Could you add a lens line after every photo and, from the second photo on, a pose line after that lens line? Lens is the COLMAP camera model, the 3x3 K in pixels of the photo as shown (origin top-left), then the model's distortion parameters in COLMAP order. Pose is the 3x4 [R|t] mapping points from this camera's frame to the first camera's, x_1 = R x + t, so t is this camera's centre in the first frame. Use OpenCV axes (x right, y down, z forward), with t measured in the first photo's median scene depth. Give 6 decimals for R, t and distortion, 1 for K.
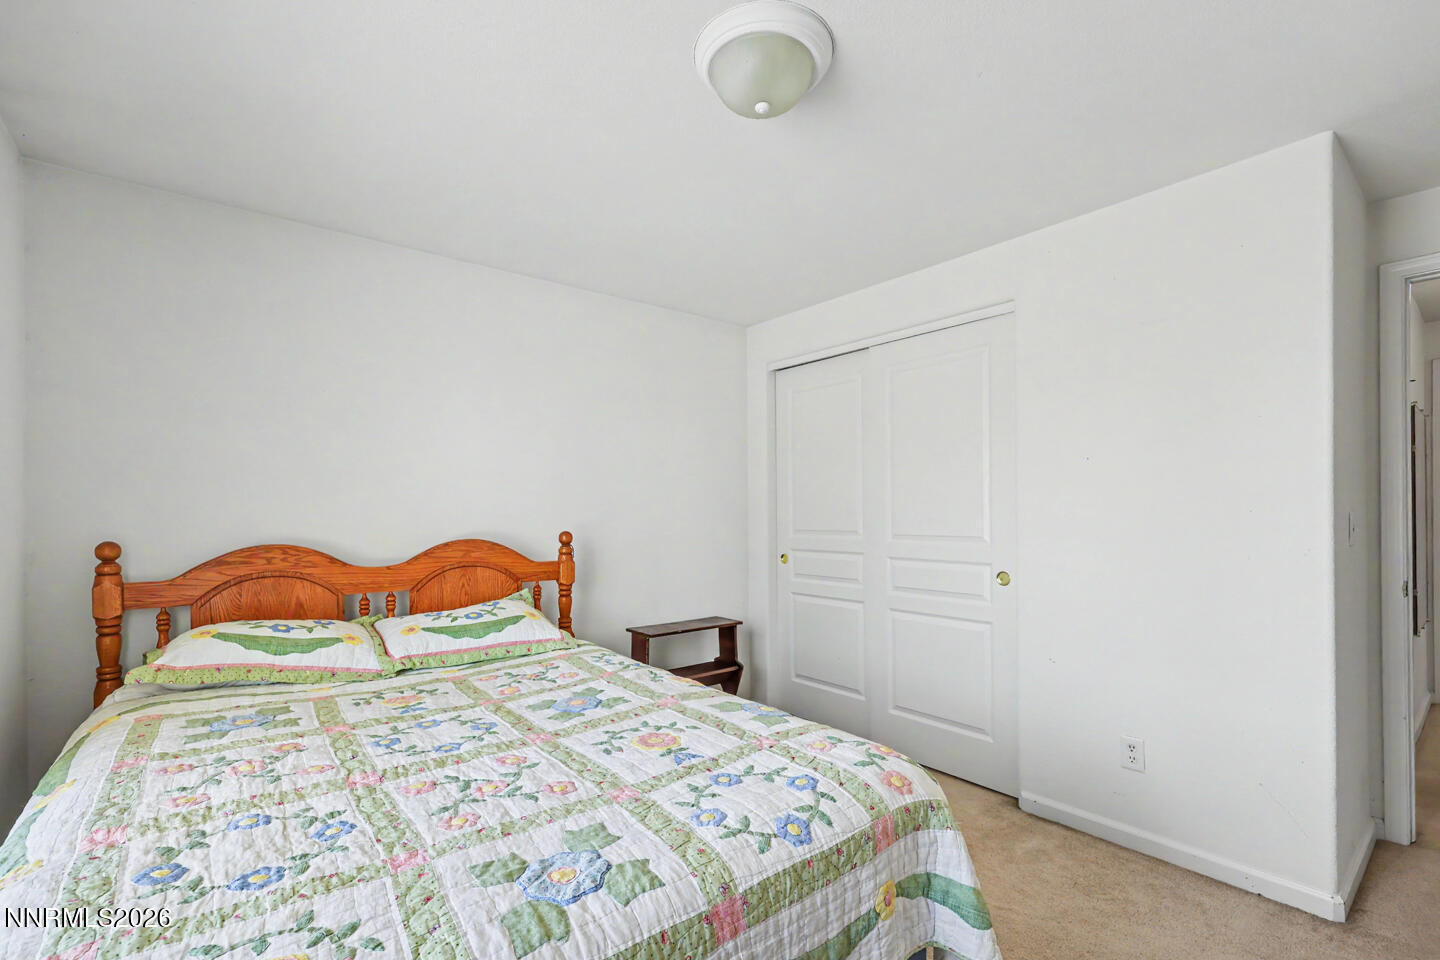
lens RADIAL K [[637.9, 0, 716.4], [0, 637.9, 490.6], [0, 0, 1]] dist [-0.000719, 0.000013]
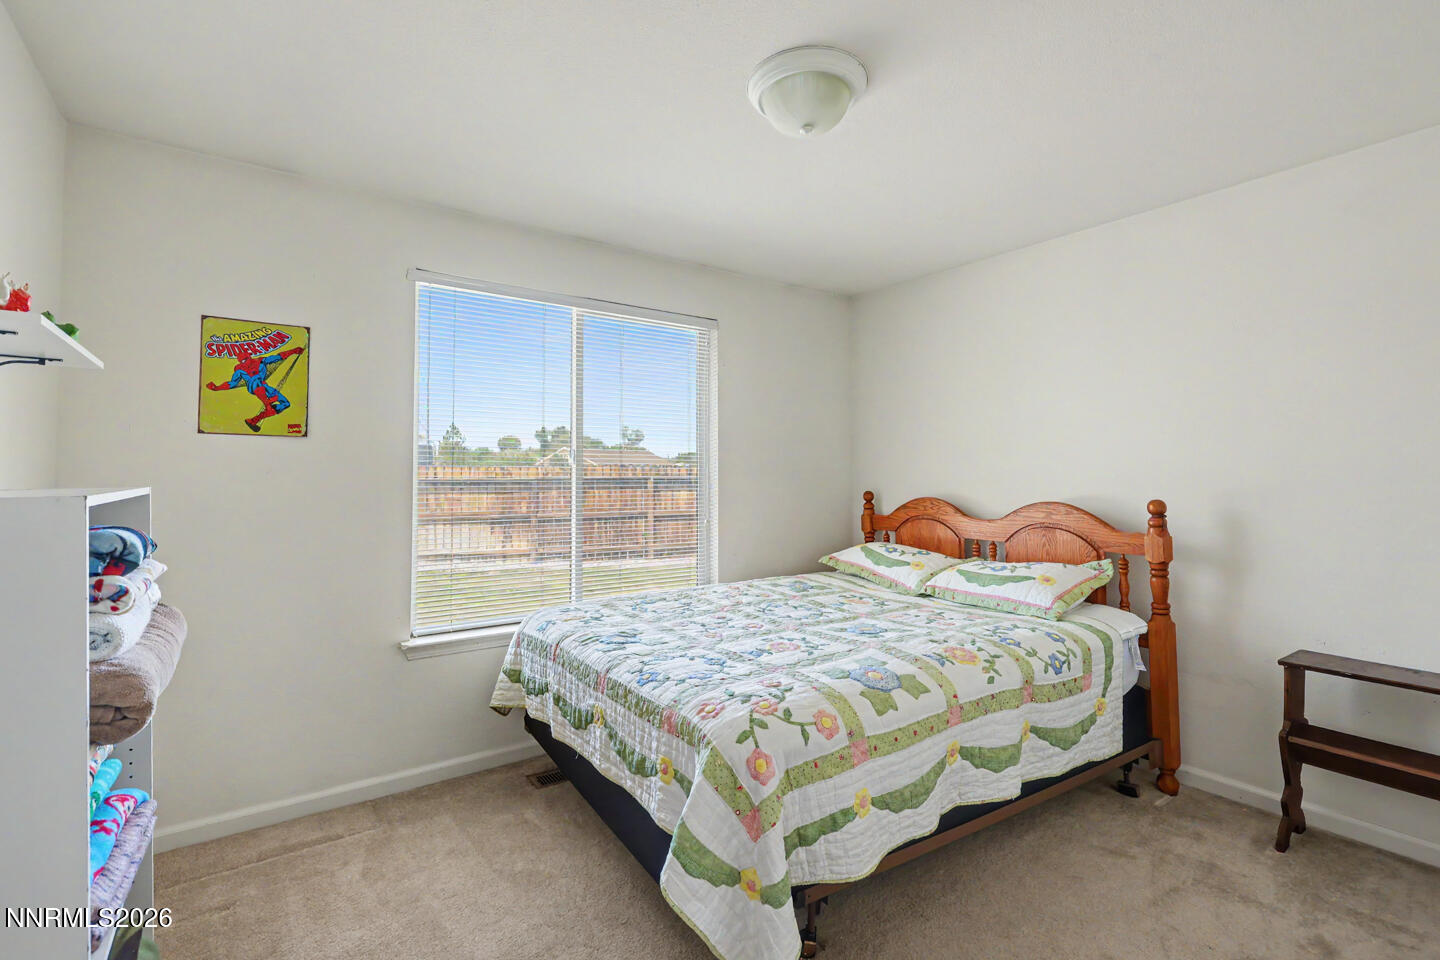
lens RADIAL K [[637.9, 0, 716.4], [0, 637.9, 490.6], [0, 0, 1]] dist [-0.000719, 0.000013]
pose [[-0.063176, 0.028372, -0.997599, 0.828209], [0.030583, 0.999181, 0.026481, 0.017123], [0.997534, -0.028837, -0.063992, 0.638197]]
